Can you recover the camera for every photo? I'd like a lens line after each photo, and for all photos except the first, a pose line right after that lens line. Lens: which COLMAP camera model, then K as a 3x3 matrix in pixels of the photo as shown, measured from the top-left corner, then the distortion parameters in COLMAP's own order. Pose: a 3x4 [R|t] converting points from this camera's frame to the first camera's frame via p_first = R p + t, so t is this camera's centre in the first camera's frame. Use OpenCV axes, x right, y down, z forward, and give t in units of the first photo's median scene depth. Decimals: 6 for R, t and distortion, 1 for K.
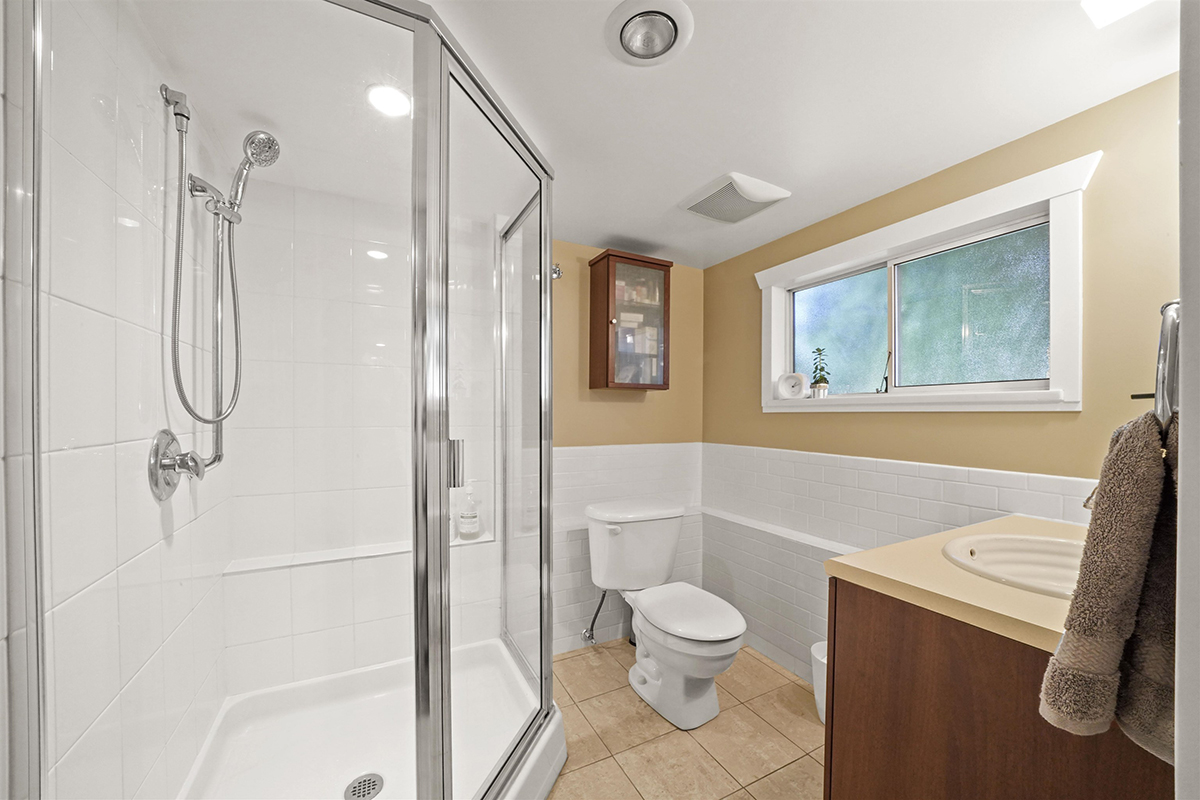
lens RADIAL K [[442.7, 0, 595.5], [0, 442.7, 408.9], [0, 0, 1]] dist [0.000431, 0.000020]
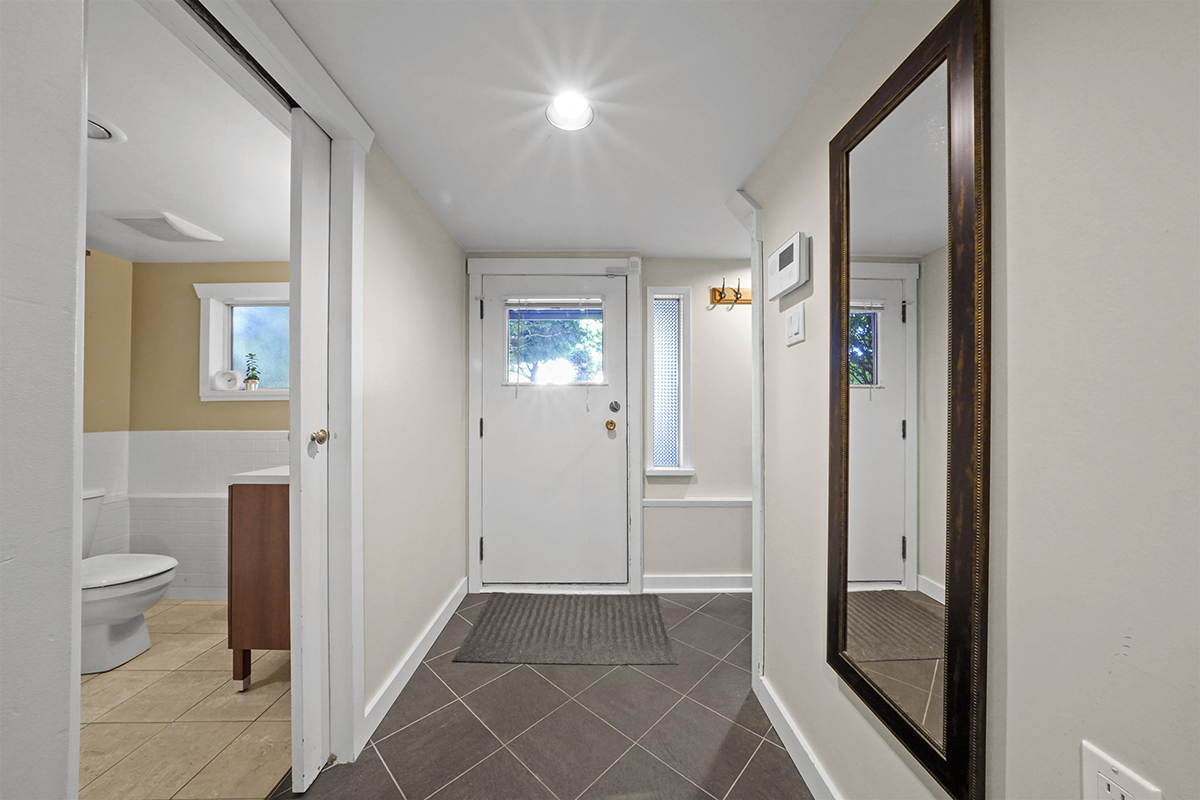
lens RADIAL K [[423.9, 0, 596.8], [0, 423.9, 403.5], [0, 0, 1]] dist [-0.014345, 0.000229]
pose [[0.469465, 0.002169, 0.882949, -0.132414], [-0.002381, 0.999996, -0.001191, 0.014841], [-0.882948, -0.001544, 0.469468, -0.530744]]
